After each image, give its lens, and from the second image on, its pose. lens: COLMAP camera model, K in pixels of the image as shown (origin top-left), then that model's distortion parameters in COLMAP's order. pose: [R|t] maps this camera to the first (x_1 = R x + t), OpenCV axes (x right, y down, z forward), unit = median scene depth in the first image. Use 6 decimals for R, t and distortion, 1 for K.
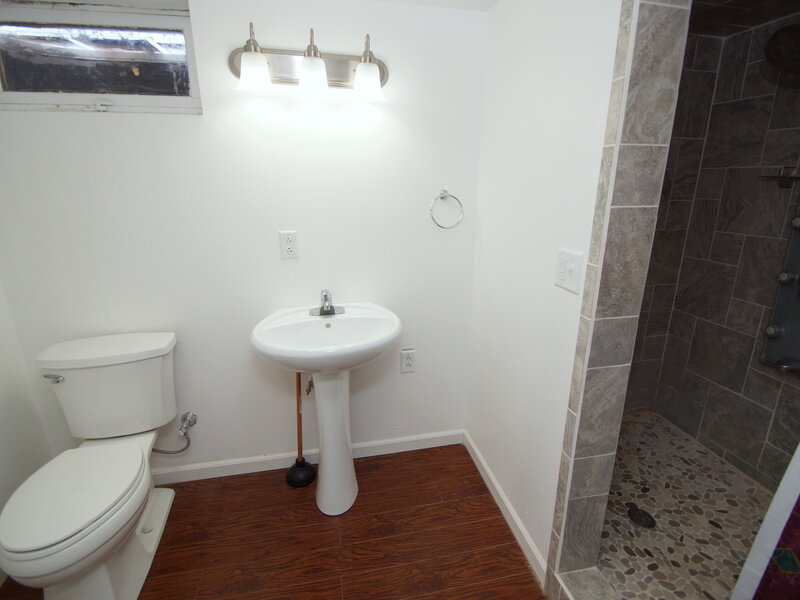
lens RADIAL K [[399.3, 0, 393.8], [0, 399.3, 295.1], [0, 0, 1]] dist [-0.019820, -0.003932]
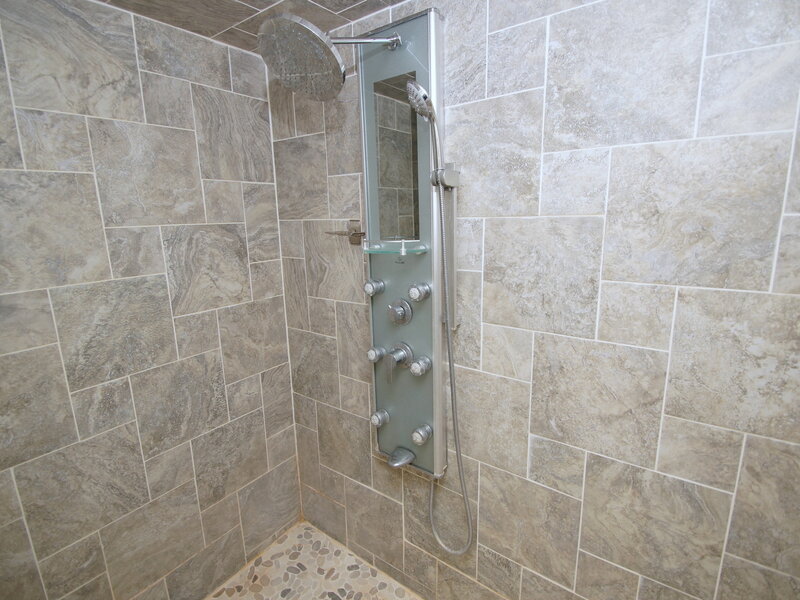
lens RADIAL K [[399.3, 0, 402.8], [0, 399.3, 299.8], [0, 0, 1]] dist [-0.019820, -0.003932]
pose [[0.733495, -0.156817, 0.661357, 0.427557], [0.202602, 0.979232, 0.007489, -0.125977], [-0.648796, 0.128500, 0.750034, 0.266790]]
